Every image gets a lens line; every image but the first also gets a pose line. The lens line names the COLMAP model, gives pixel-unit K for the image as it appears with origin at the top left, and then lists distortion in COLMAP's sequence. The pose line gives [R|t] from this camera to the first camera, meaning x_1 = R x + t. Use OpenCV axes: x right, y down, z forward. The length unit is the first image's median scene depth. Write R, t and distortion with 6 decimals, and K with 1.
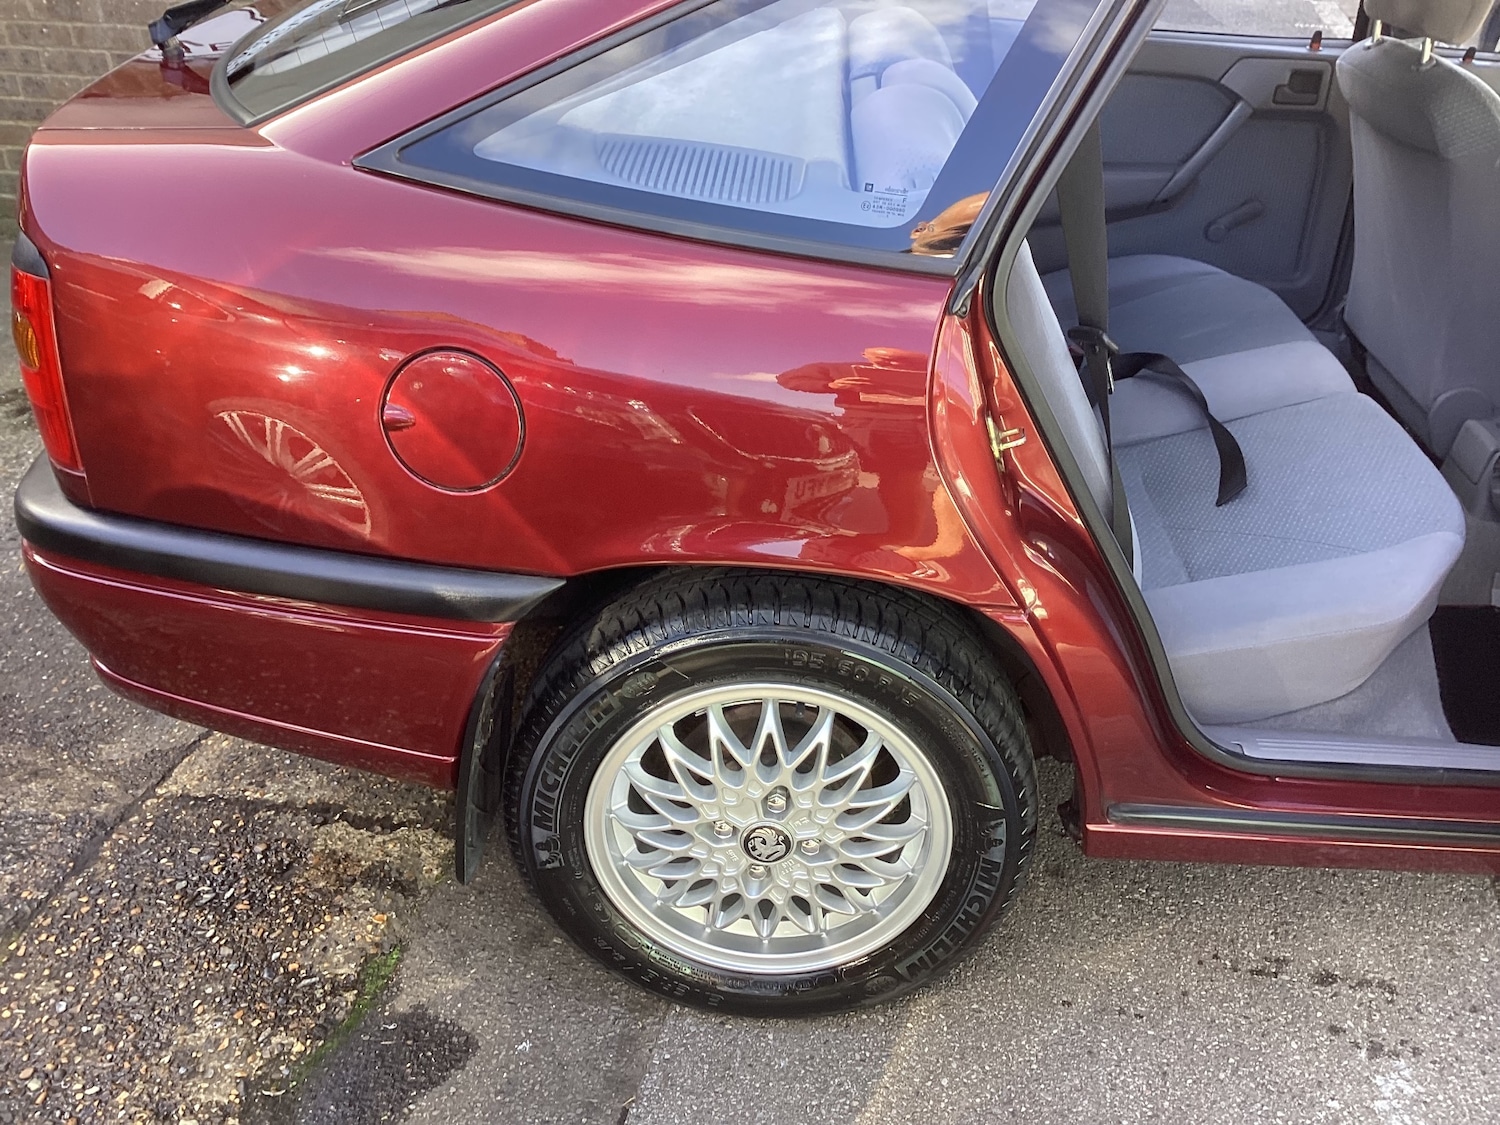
lens RADIAL K [[1418.0, 0, 750.0], [0, 1418.0, 562.5], [0, 0, 1]] dist [0.084005, -0.150384]
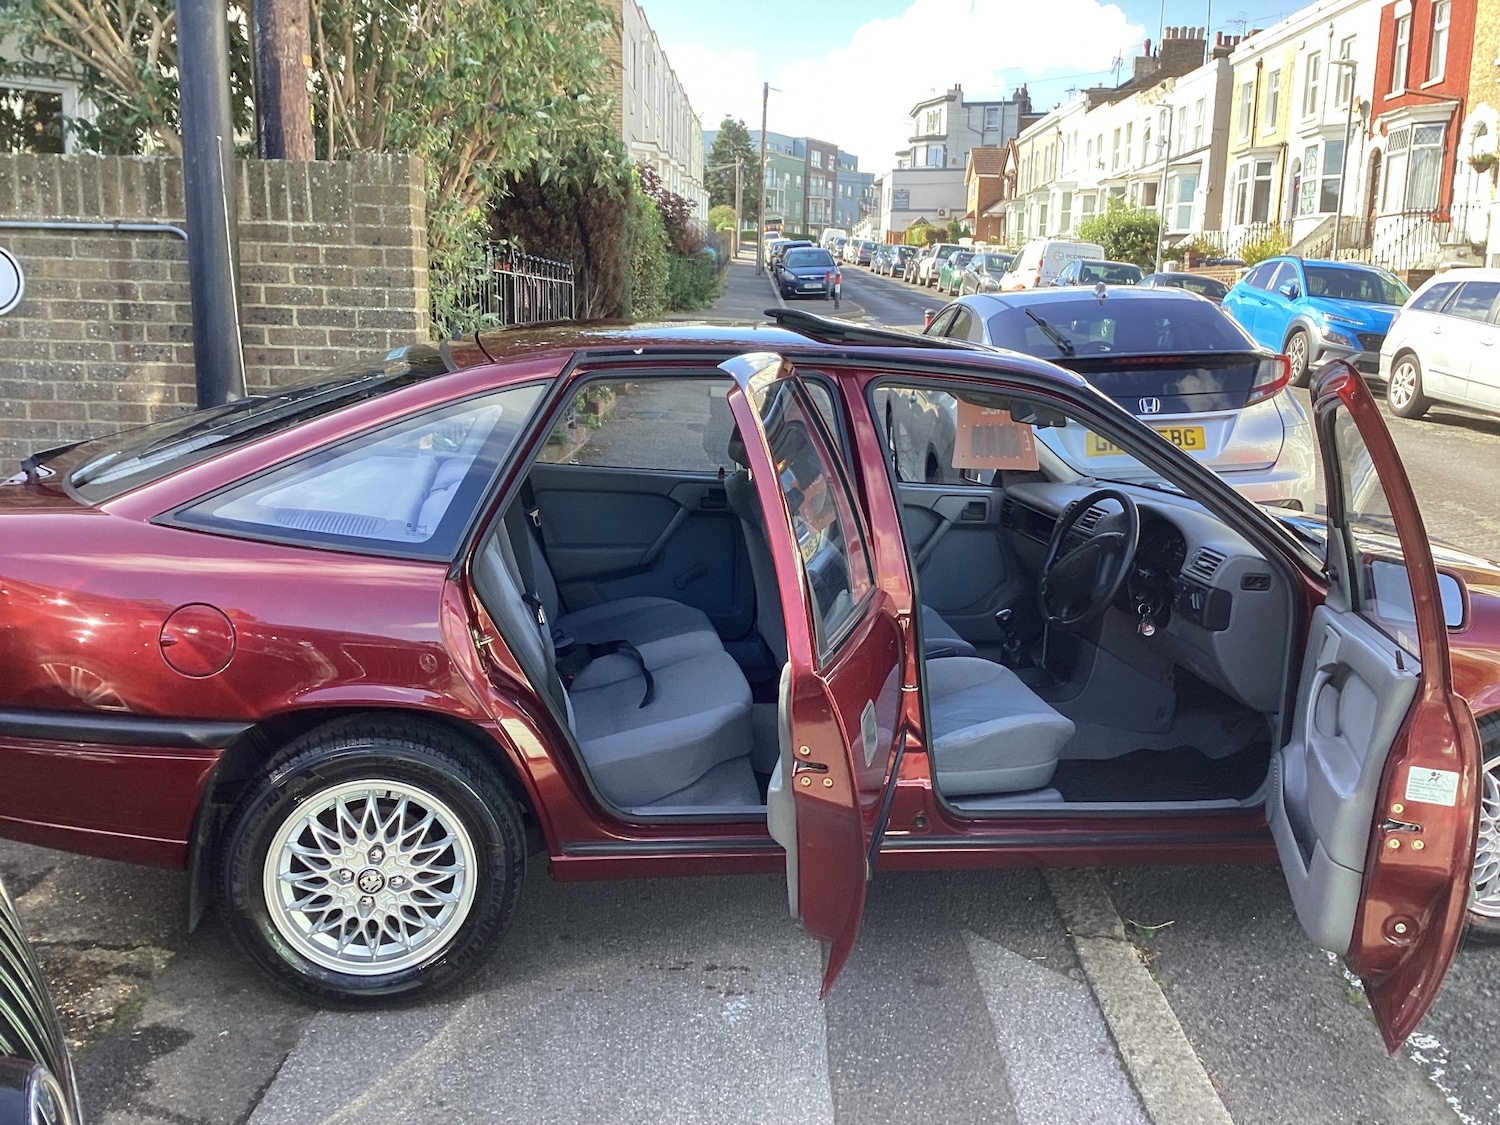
lens RADIAL K [[1418.0, 0, 750.0], [0, 1418.0, 562.5], [0, 0, 1]] dist [0.084005, -0.150384]
pose [[0.977384, -0.023577, 0.210154, 0.105275], [0.085802, 0.952503, -0.292190, 0.367838], [-0.193284, 0.303614, 0.932984, -0.863598]]
